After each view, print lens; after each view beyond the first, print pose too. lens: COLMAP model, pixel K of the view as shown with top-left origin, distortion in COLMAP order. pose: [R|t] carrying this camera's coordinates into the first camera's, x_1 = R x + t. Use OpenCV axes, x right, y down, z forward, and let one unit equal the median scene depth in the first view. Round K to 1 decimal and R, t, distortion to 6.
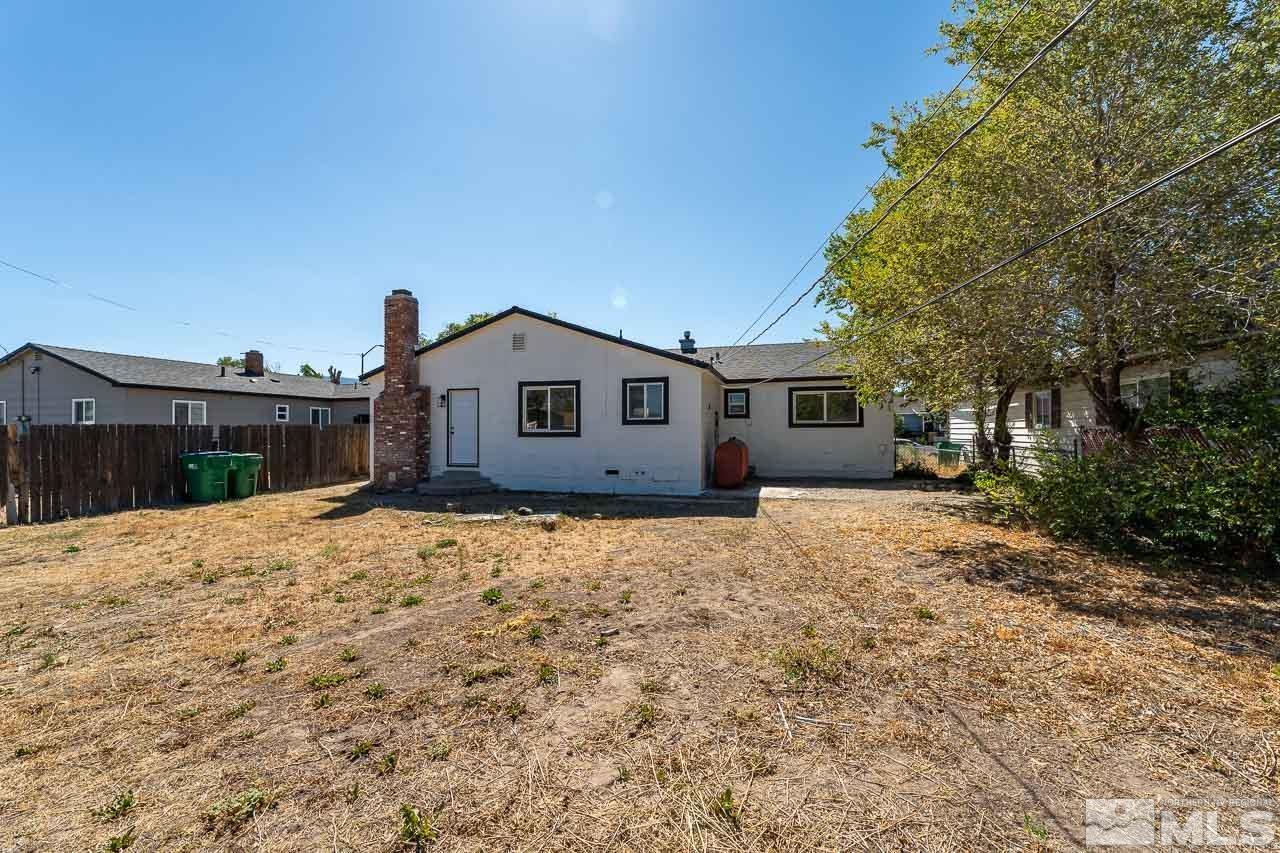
lens RADIAL K [[508.9, 0, 627.1], [0, 508.9, 423.2], [0, 0, 1]] dist [0.003676, 0.001006]
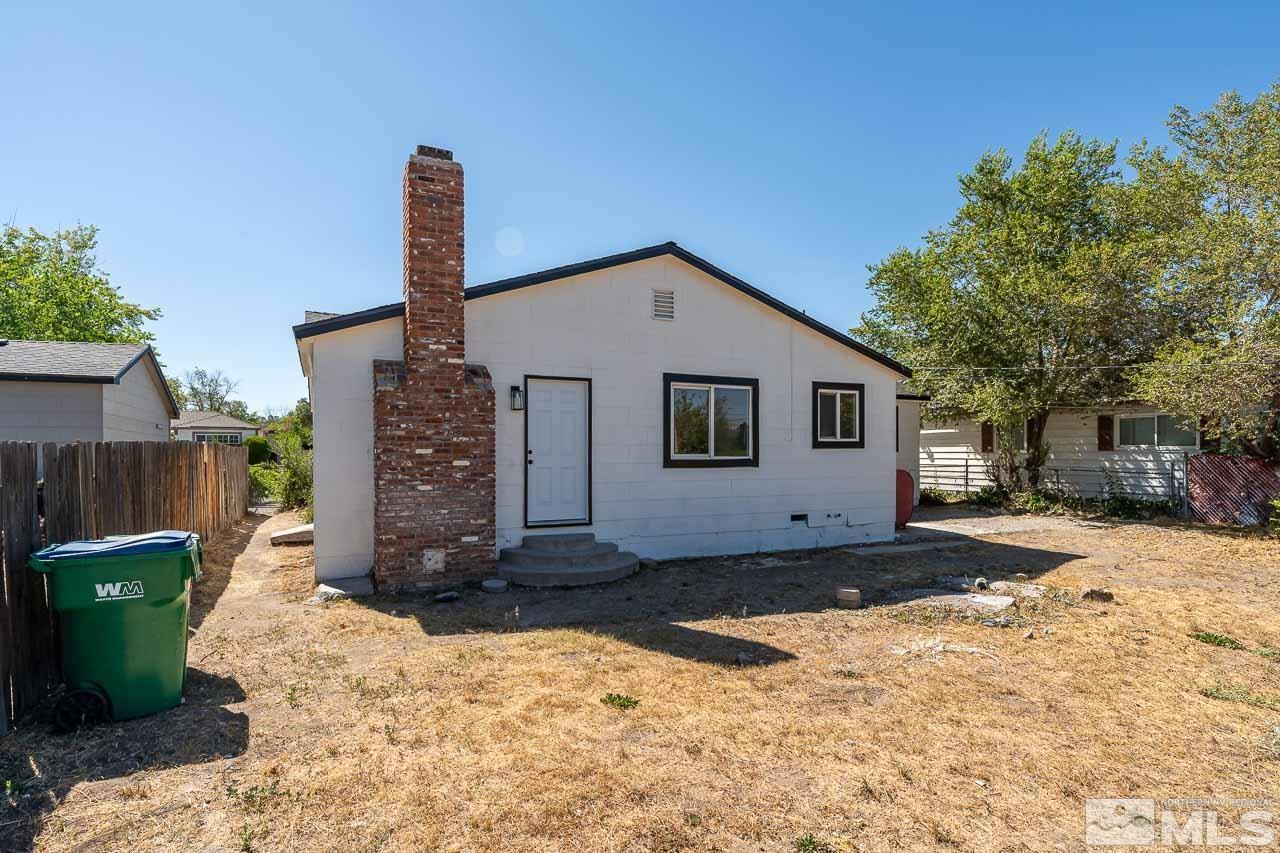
lens RADIAL K [[633.7, 0, 629.6], [0, 633.7, 455.7], [0, 0, 1]] dist [-0.001066, -0.000869]
pose [[0.760091, -0.000958, 0.649816, -0.705906], [-0.003651, 0.999977, 0.005745, 0.008540], [-0.649806, -0.006739, 0.760070, 0.470537]]
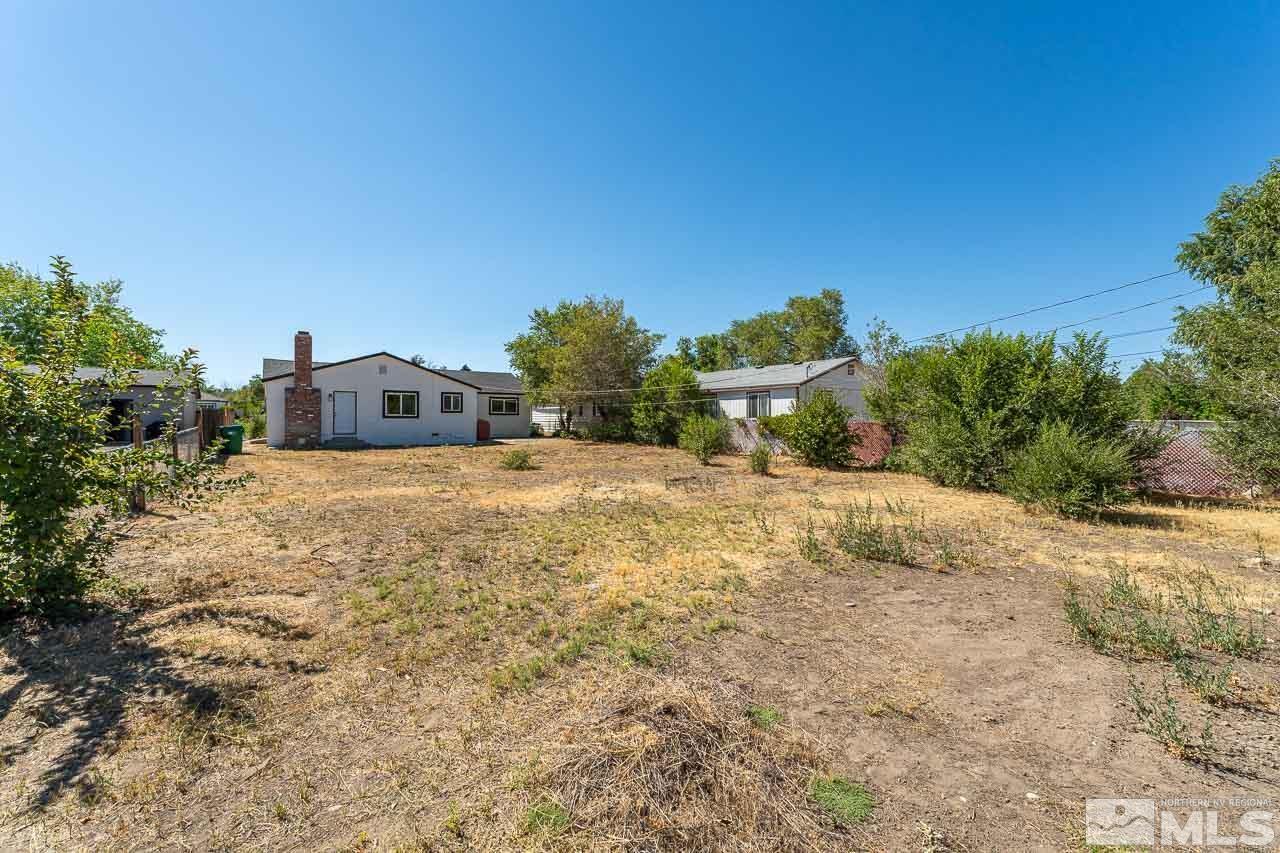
lens RADIAL K [[508.9, 0, 633.4], [0, 508.9, 422.3], [0, 0, 1]] dist [0.003676, 0.001006]
pose [[0.644256, 0.004121, 0.764799, -1.075463], [-0.008510, 0.999962, 0.001780, 0.030730], [-0.764763, -0.007656, 0.644266, -0.981156]]
